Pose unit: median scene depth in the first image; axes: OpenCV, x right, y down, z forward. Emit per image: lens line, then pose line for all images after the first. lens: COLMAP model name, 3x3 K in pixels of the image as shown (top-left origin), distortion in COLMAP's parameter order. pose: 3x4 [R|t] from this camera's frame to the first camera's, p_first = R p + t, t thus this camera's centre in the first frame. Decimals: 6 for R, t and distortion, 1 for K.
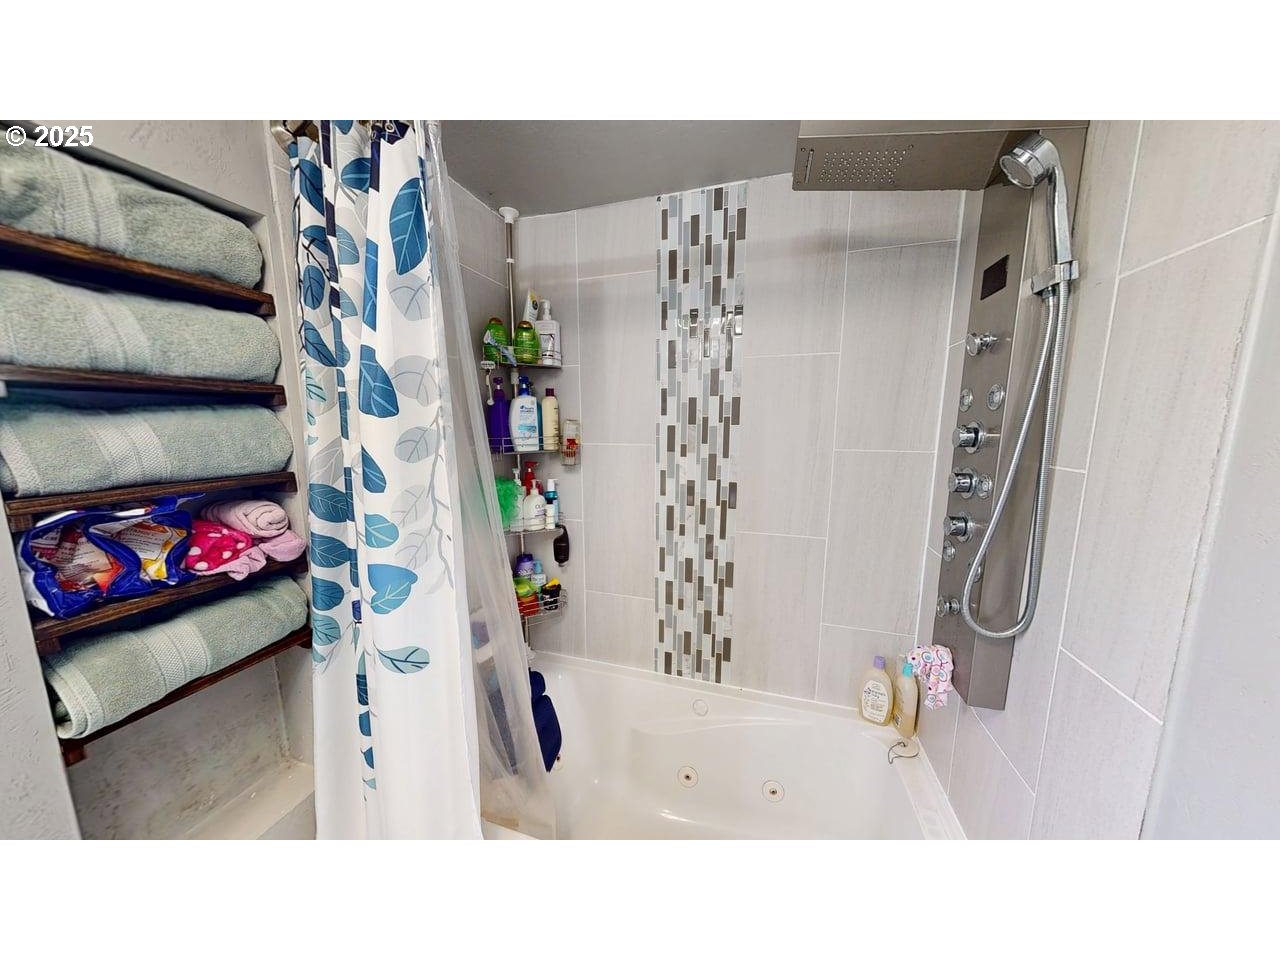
lens RADIAL K [[403.6, 0, 640.5], [0, 403.6, 478.7], [0, 0, 1]] dist [-0.001012, -0.000183]
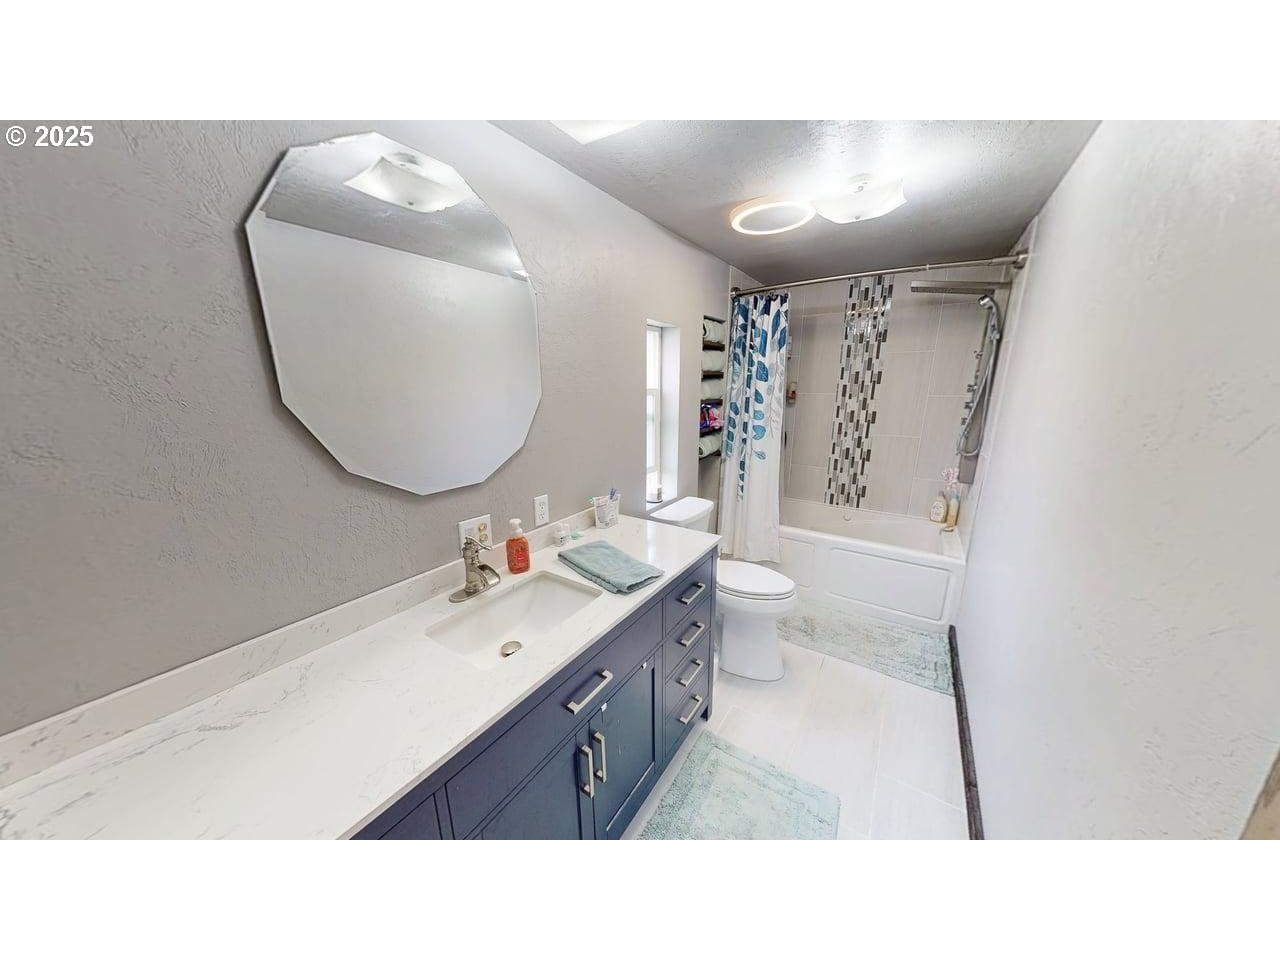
lens RADIAL K [[403.6, 0, 641.2], [0, 403.6, 480.9], [0, 0, 1]] dist [-0.001012, -0.000183]
pose [[0.956100, 0.065645, -0.285593, -0.331387], [-0.036830, 0.993777, 0.105127, 0.203664], [0.290717, -0.089994, 0.952567, -1.489573]]
